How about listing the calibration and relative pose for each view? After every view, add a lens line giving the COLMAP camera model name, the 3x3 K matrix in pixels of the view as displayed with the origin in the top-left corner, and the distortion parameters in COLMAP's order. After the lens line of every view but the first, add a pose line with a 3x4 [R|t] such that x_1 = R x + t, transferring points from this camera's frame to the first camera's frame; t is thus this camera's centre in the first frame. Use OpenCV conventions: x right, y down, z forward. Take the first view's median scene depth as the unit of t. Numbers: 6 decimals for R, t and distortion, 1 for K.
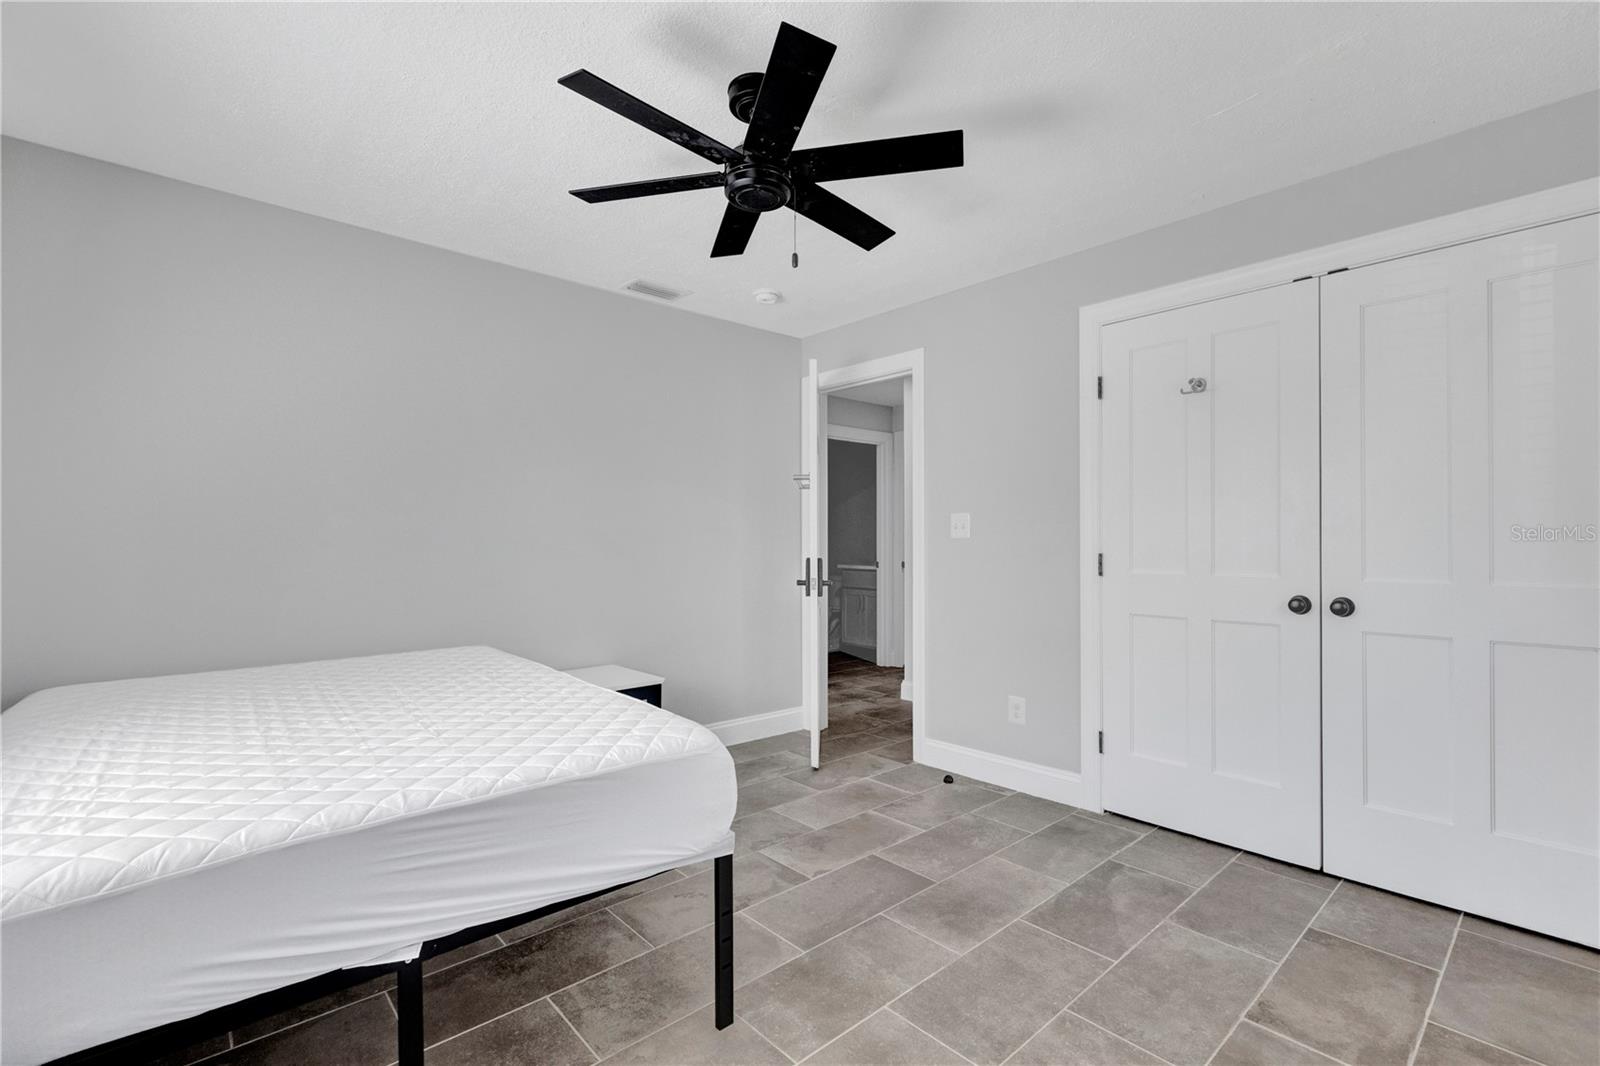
lens RADIAL K [[749.6, 0, 808.4], [0, 749.6, 537.8], [0, 0, 1]] dist [0.004393, 0.000231]
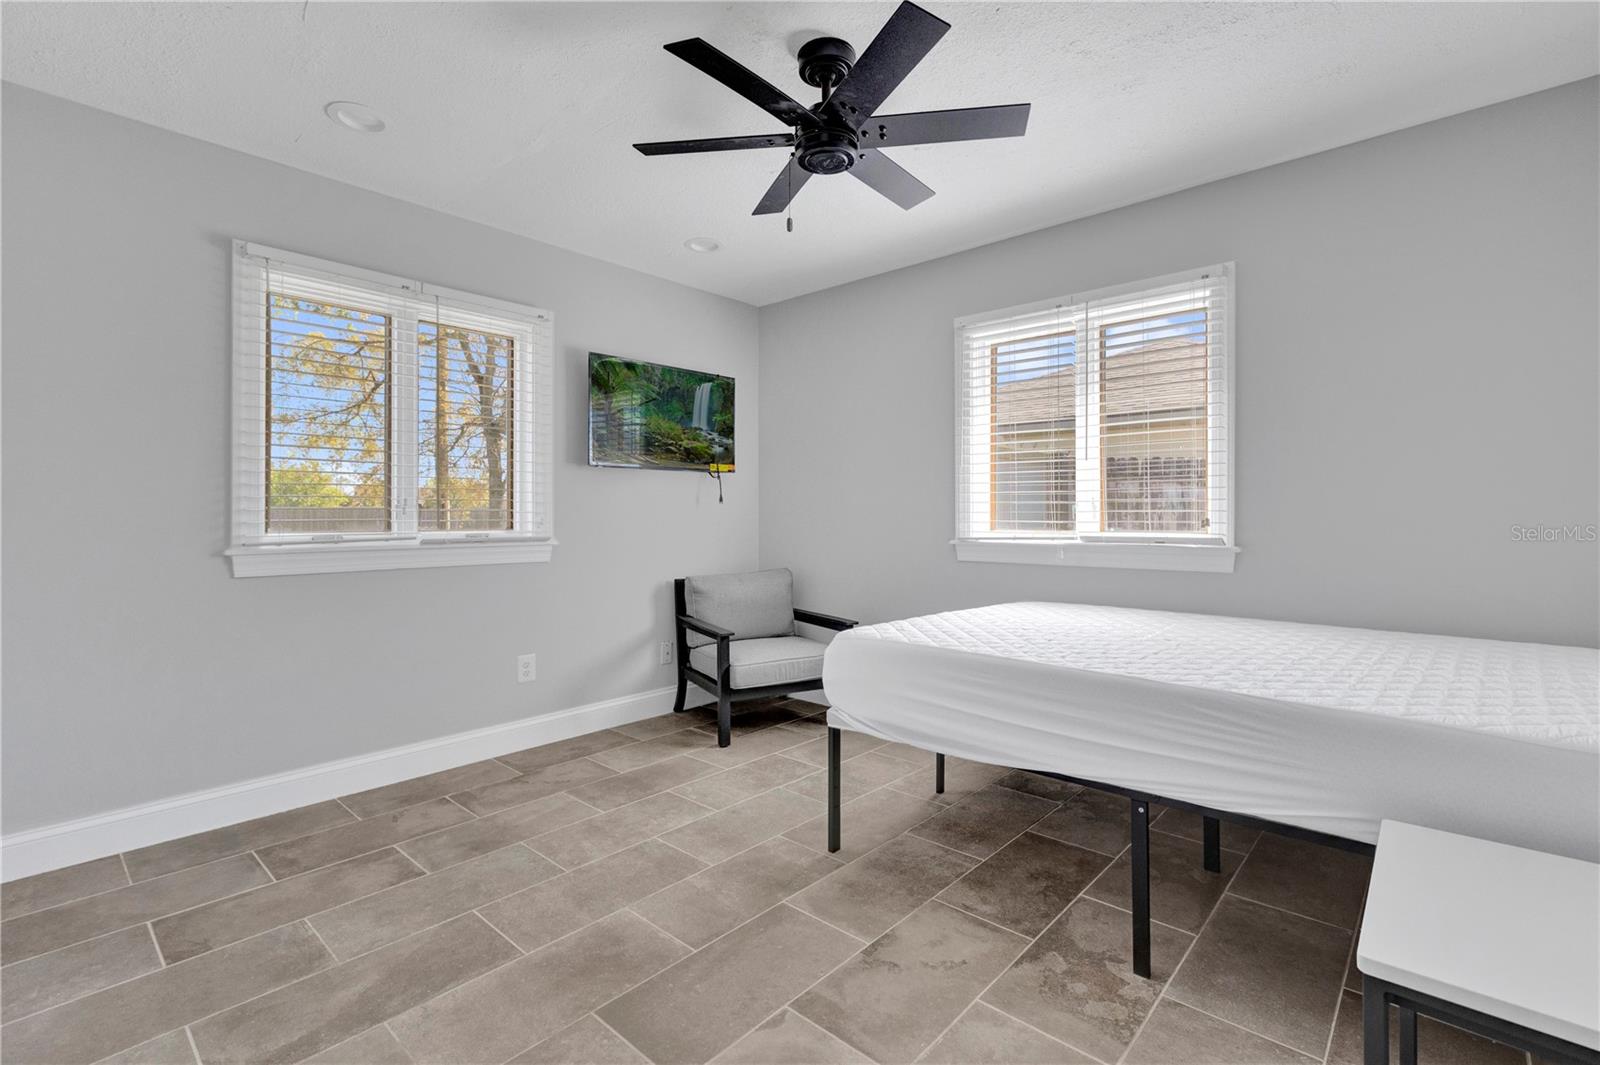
lens RADIAL K [[749.6, 0, 801.3], [0, 749.6, 526.0], [0, 0, 1]] dist [0.004393, 0.000231]
pose [[-0.995751, 0.003749, -0.092015, 0.059471], [0.002766, 0.999938, 0.010800, 0.037001], [0.092049, 0.010500, -0.995699, 1.941351]]
